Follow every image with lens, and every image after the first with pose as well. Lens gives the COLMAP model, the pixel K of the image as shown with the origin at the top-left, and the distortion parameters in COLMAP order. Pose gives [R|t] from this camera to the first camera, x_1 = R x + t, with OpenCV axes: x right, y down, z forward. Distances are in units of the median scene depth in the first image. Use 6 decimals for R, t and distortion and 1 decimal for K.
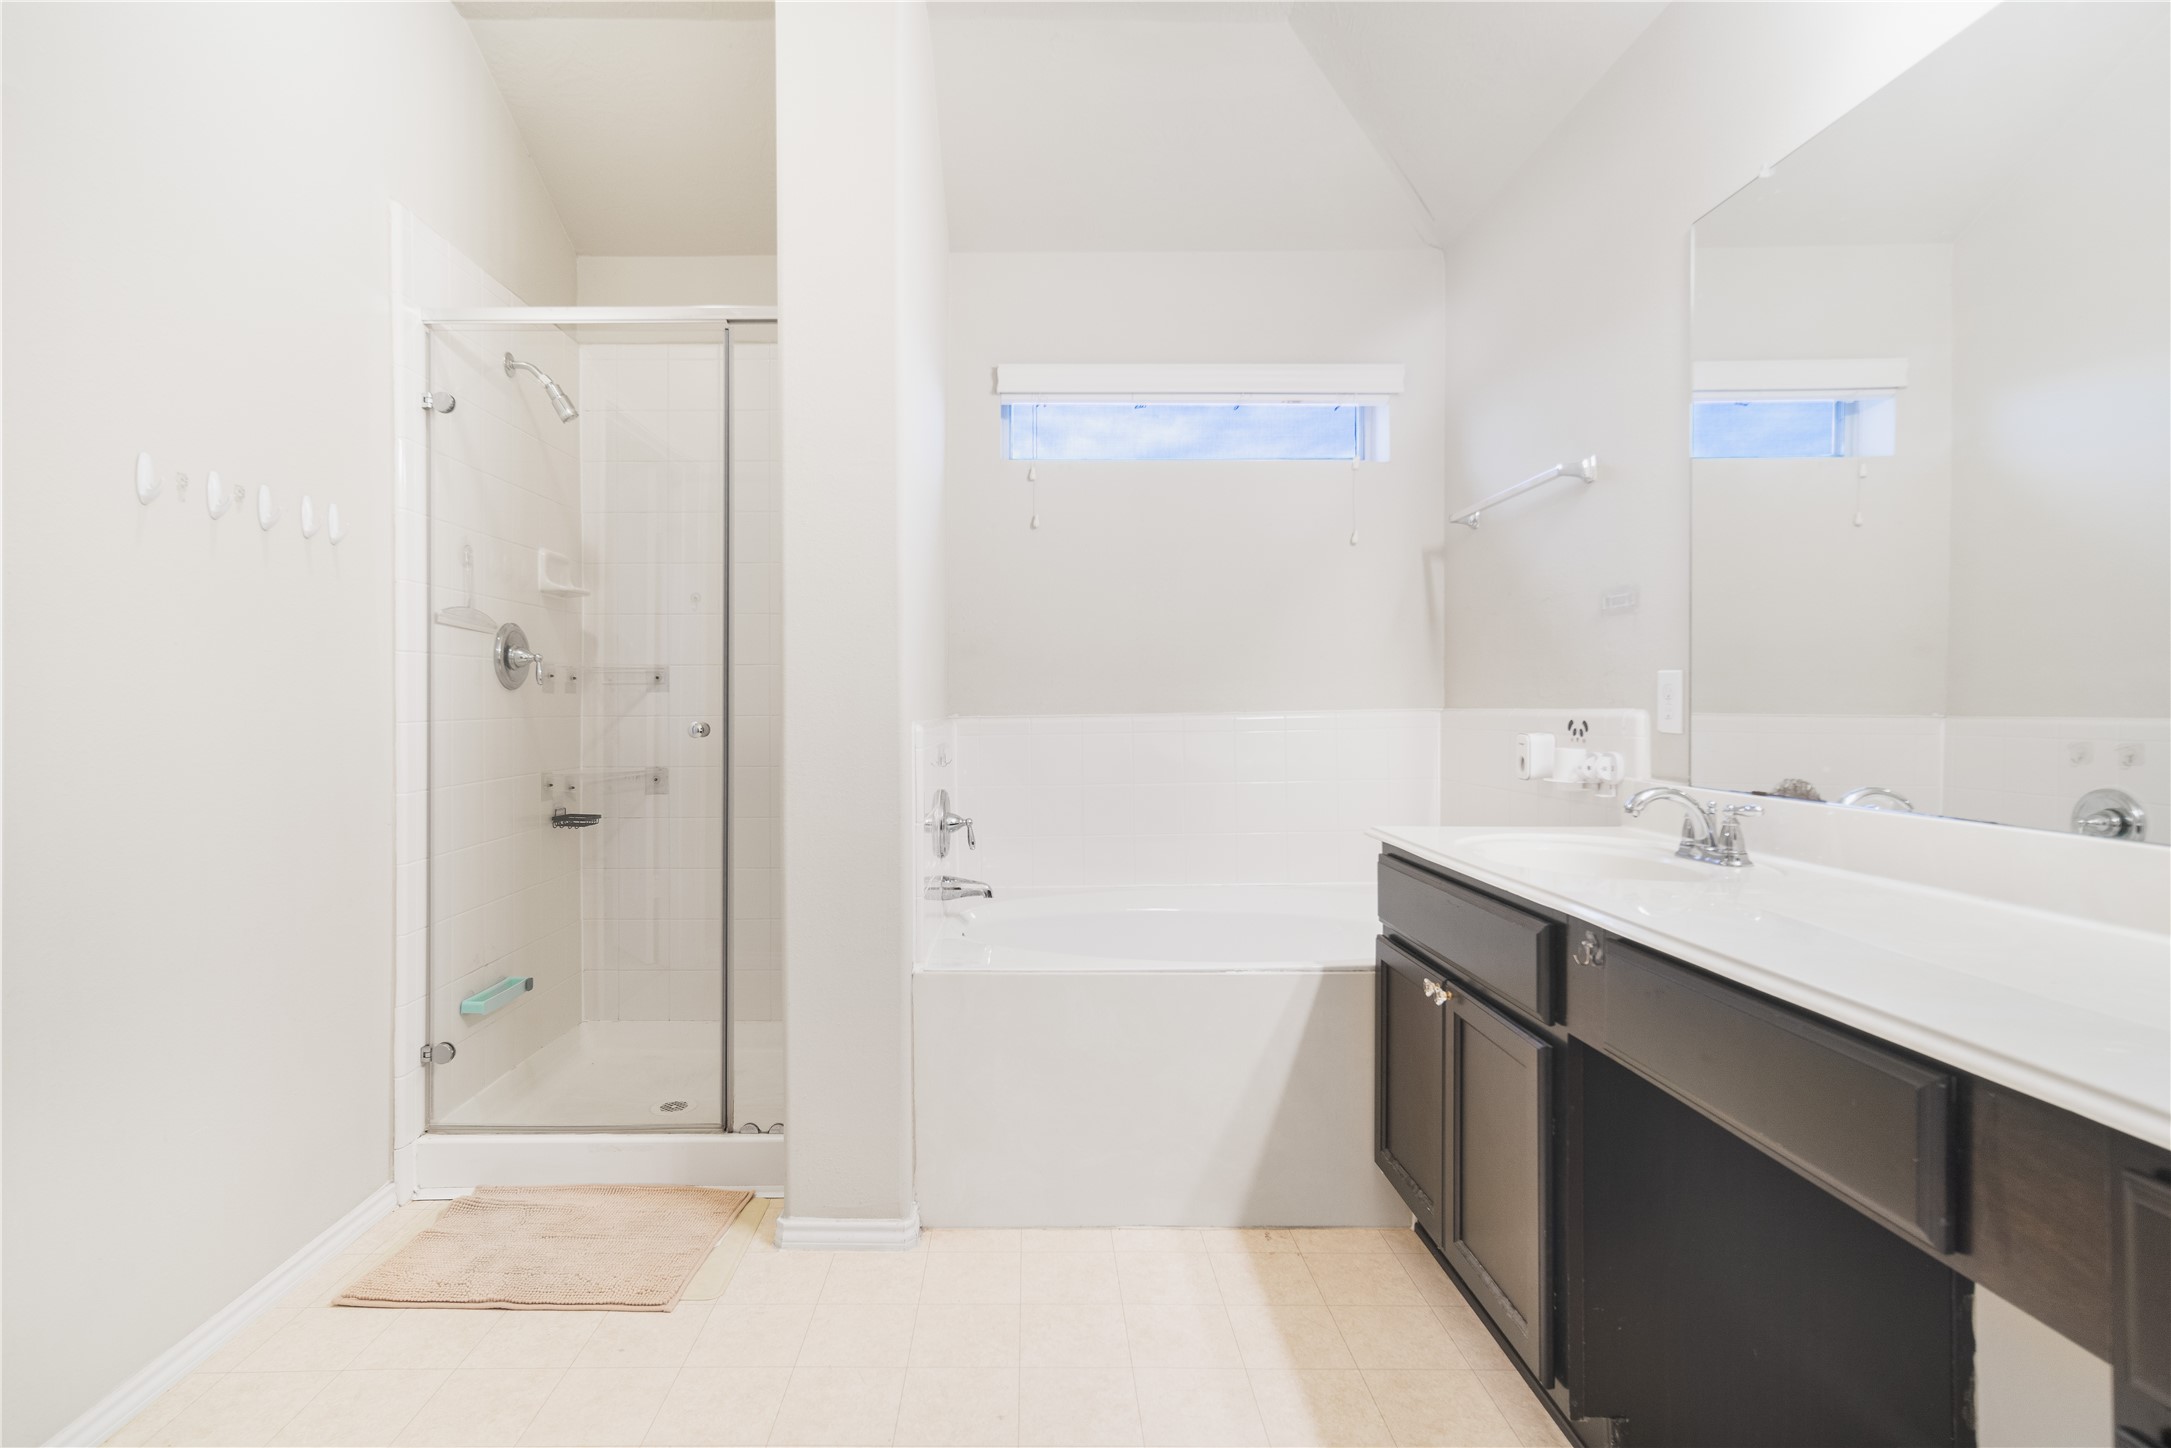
lens RADIAL K [[953.1, 0, 1098.3], [0, 953.1, 710.9], [0, 0, 1]] dist [-0.000005, -0.000017]
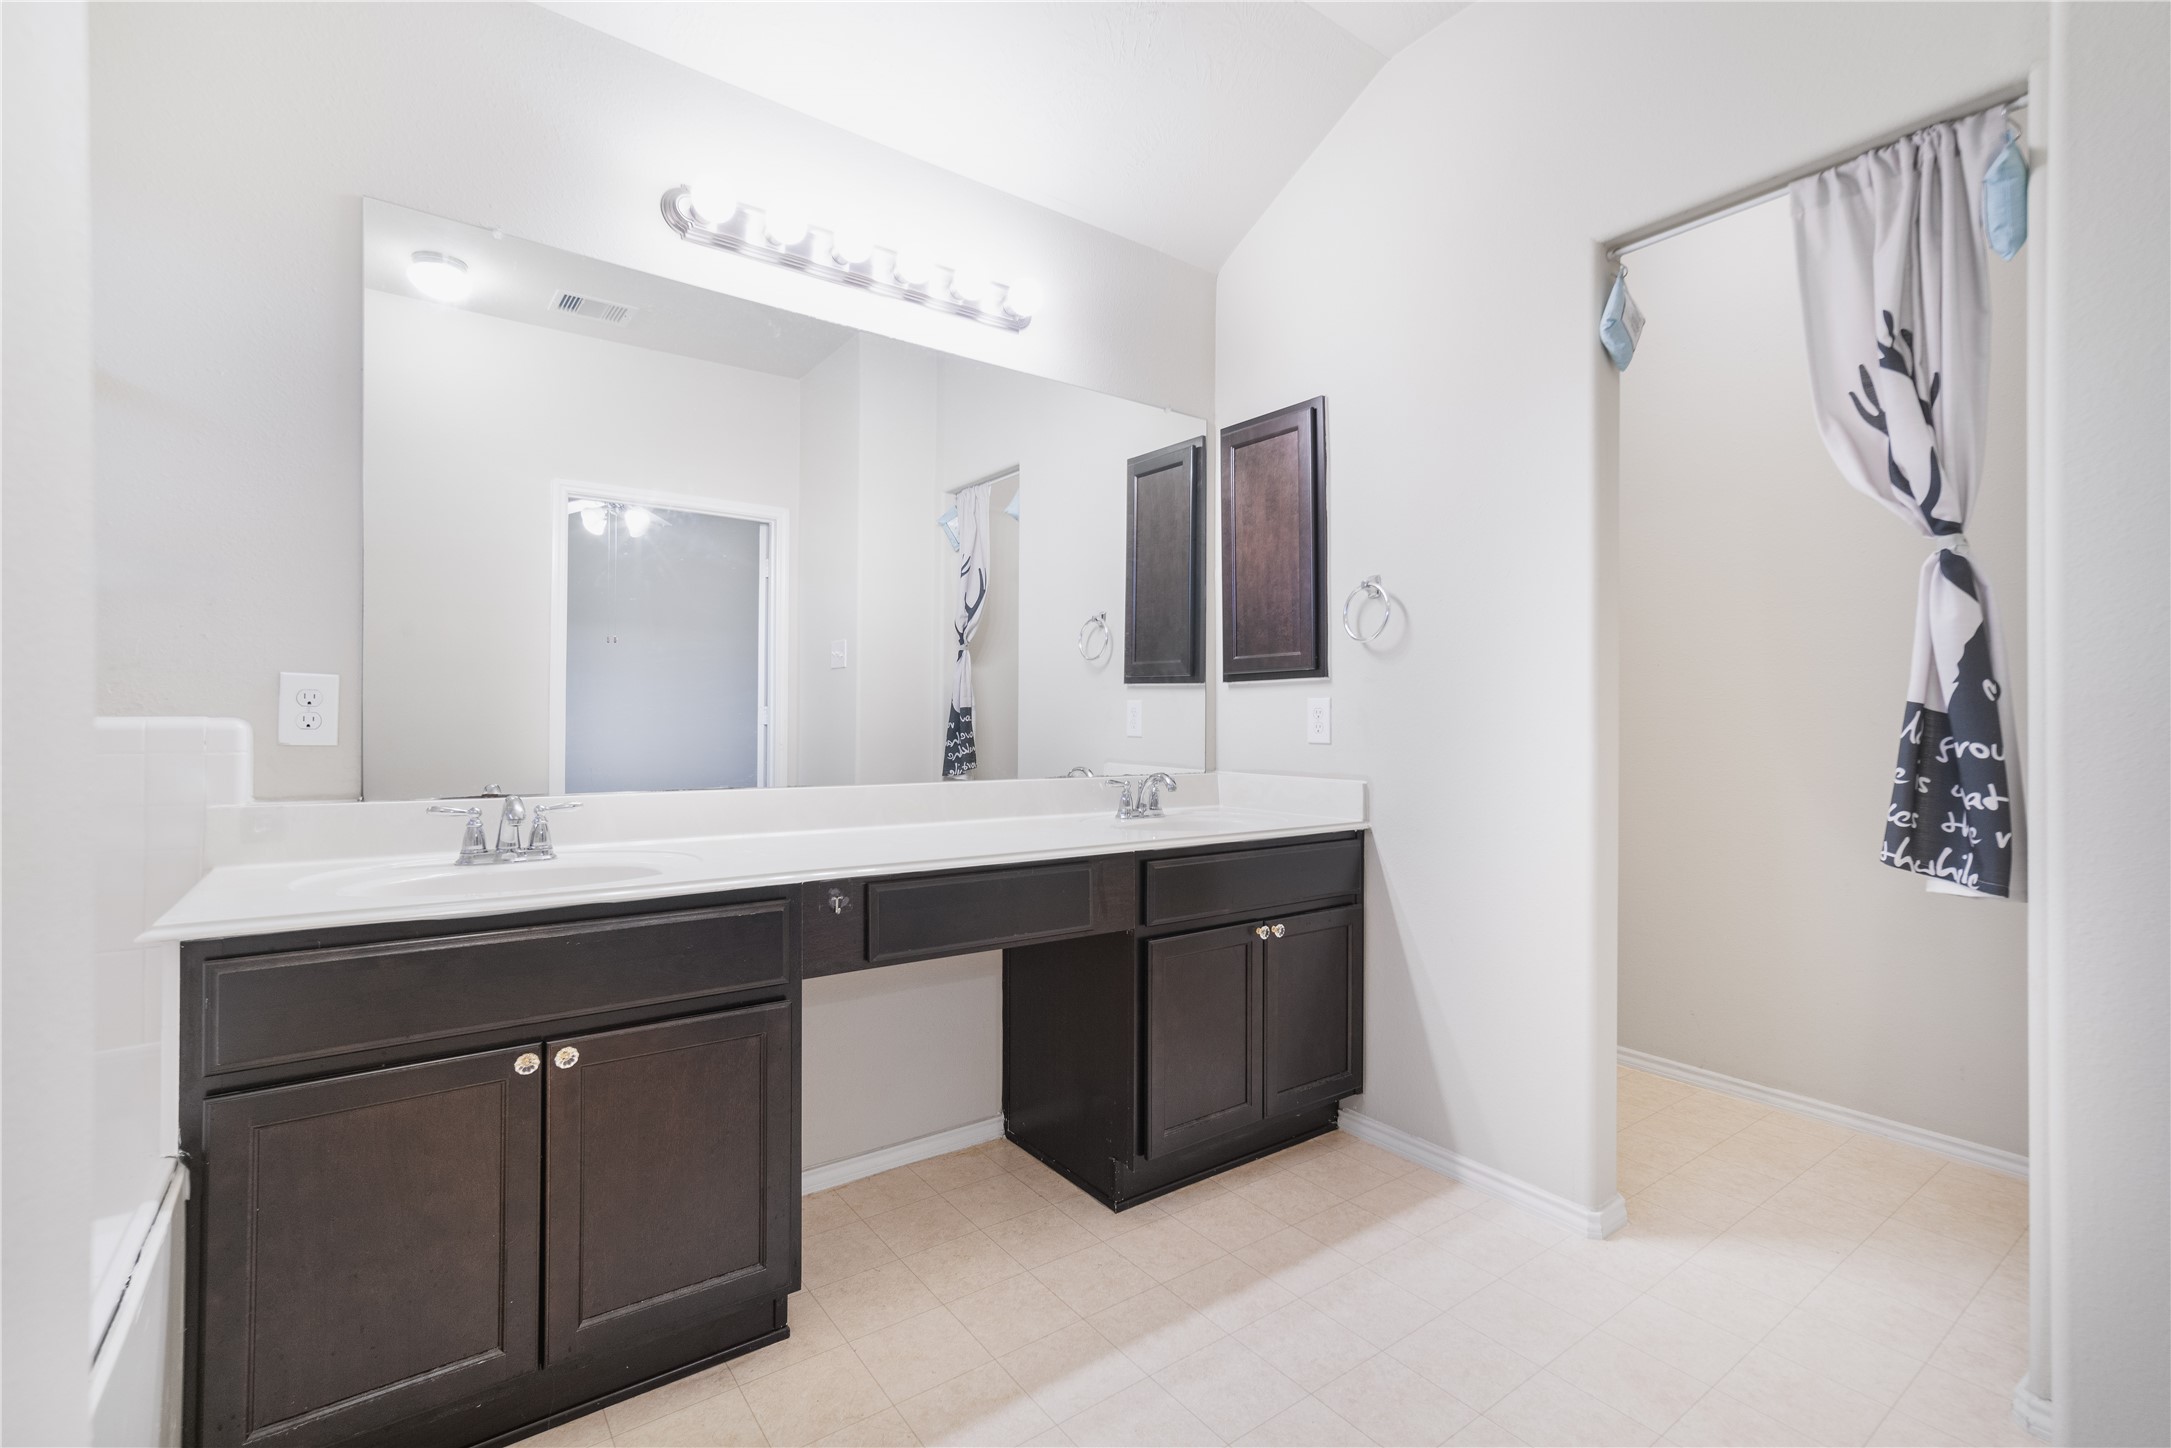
lens RADIAL K [[953.1, 0, 1098.3], [0, 953.1, 710.9], [0, 0, 1]] dist [-0.000005, -0.000017]
pose [[-0.550702, -0.000046, 0.834702, -0.513875], [-0.002747, 0.999995, -0.001757, -0.008063], [-0.834697, -0.003261, -0.550699, 0.868170]]
